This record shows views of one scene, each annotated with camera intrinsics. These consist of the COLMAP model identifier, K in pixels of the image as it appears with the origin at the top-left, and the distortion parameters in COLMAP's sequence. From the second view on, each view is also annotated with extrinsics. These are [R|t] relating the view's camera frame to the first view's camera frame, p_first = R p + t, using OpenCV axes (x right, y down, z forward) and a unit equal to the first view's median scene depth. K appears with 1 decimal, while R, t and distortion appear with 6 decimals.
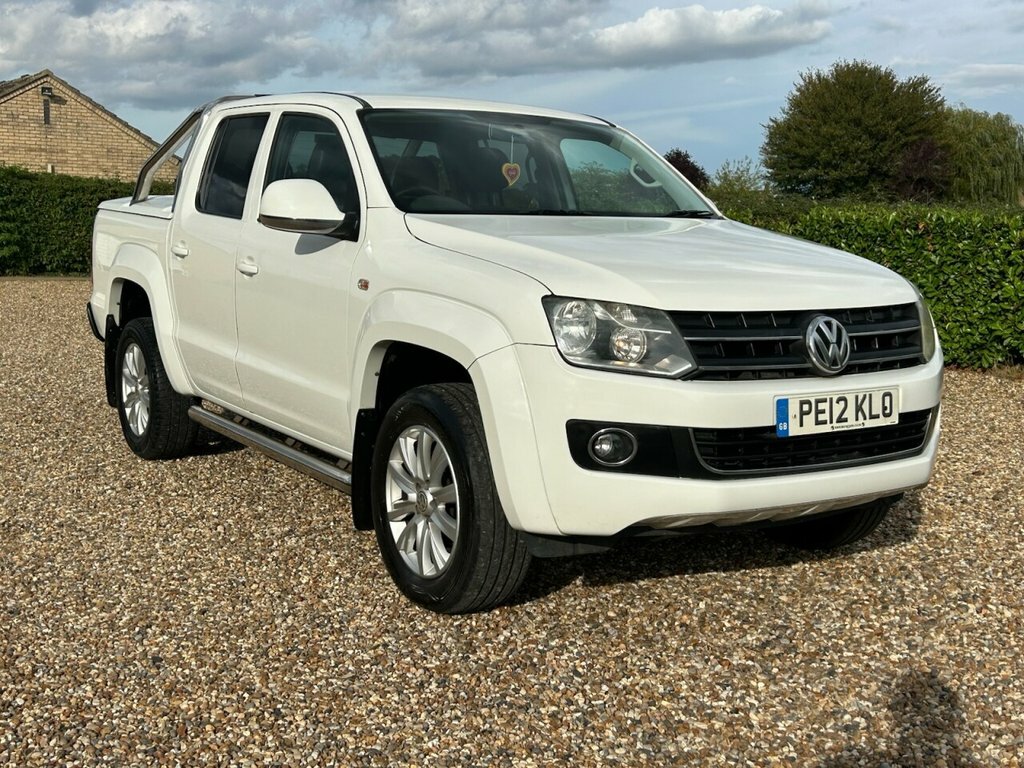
lens RADIAL K [[1228.2, 0, 529.4], [0, 1228.2, 383.0], [0, 0, 1]] dist [0.185808, -0.511812]
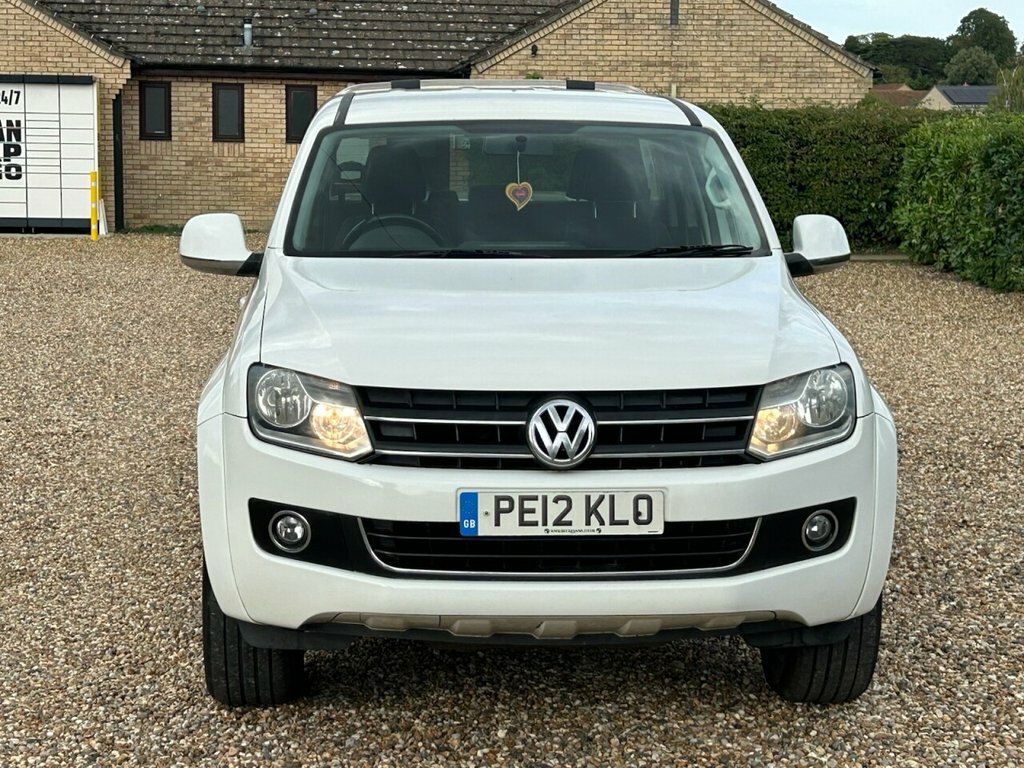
lens RADIAL K [[2134.6, 0, 512.0], [0, 2134.6, 384.0], [0, 0, 1]] dist [0.235386, -0.689276]
pose [[0.859395, 0.047808, -0.509073, 0.958156], [-0.055026, 0.998485, 0.000877, -0.064205], [0.508343, 0.027259, 0.860723, -0.278306]]
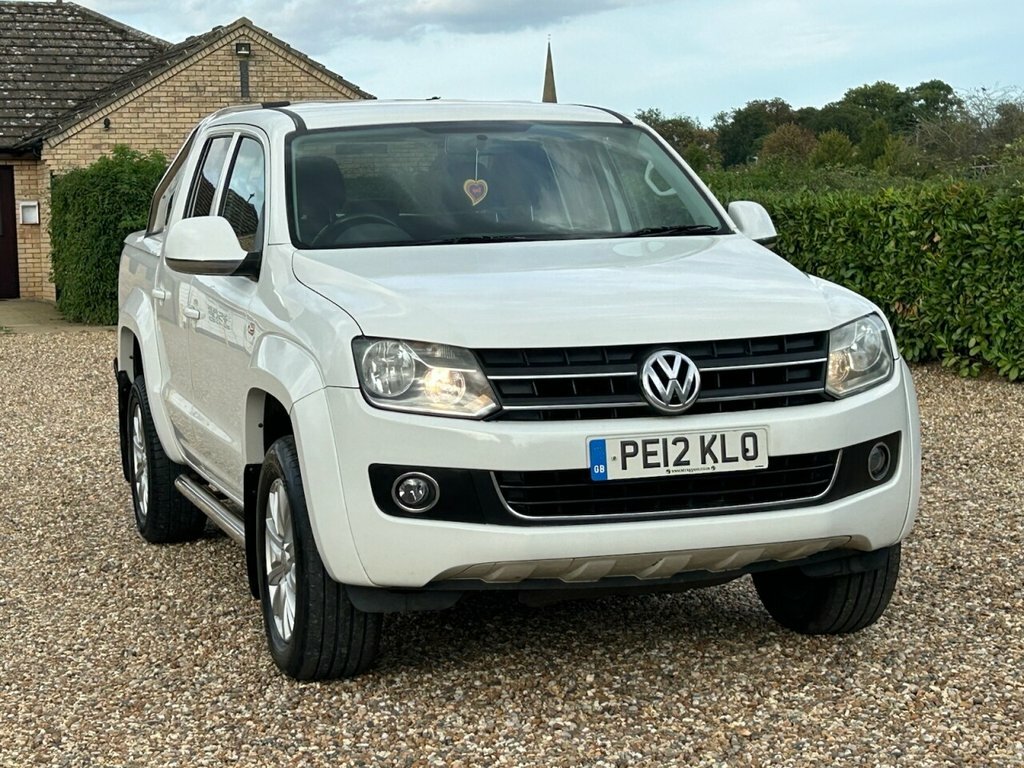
lens RADIAL K [[2134.6, 0, 512.0], [0, 2134.6, 384.0], [0, 0, 1]] dist [0.235386, -0.689276]
pose [[0.958566, -0.024045, -0.283856, 0.578203], [0.011200, 0.998842, -0.046786, 0.043858], [0.284652, 0.041668, 0.957725, -0.544439]]
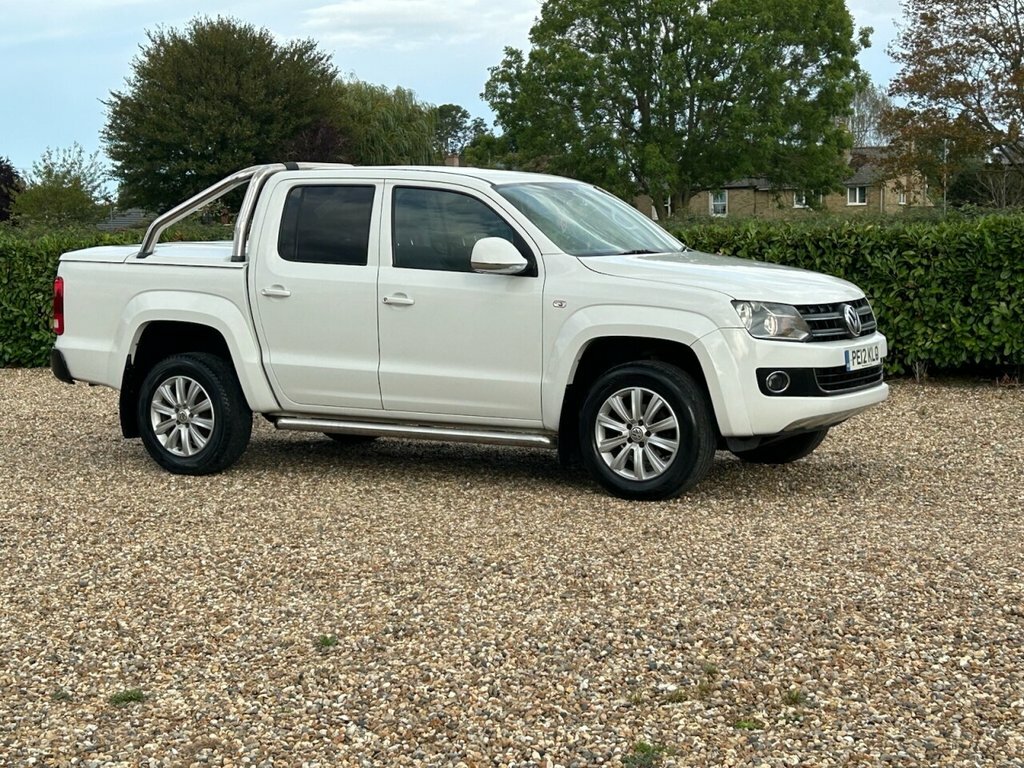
lens RADIAL K [[2134.6, 0, 512.0], [0, 2134.6, 384.0], [0, 0, 1]] dist [0.235386, -0.689276]
pose [[0.870536, -0.073047, 0.486653, -1.682799], [0.098717, 0.994742, -0.027275, 0.095403], [-0.482101, 0.071785, 0.873170, -1.439732]]
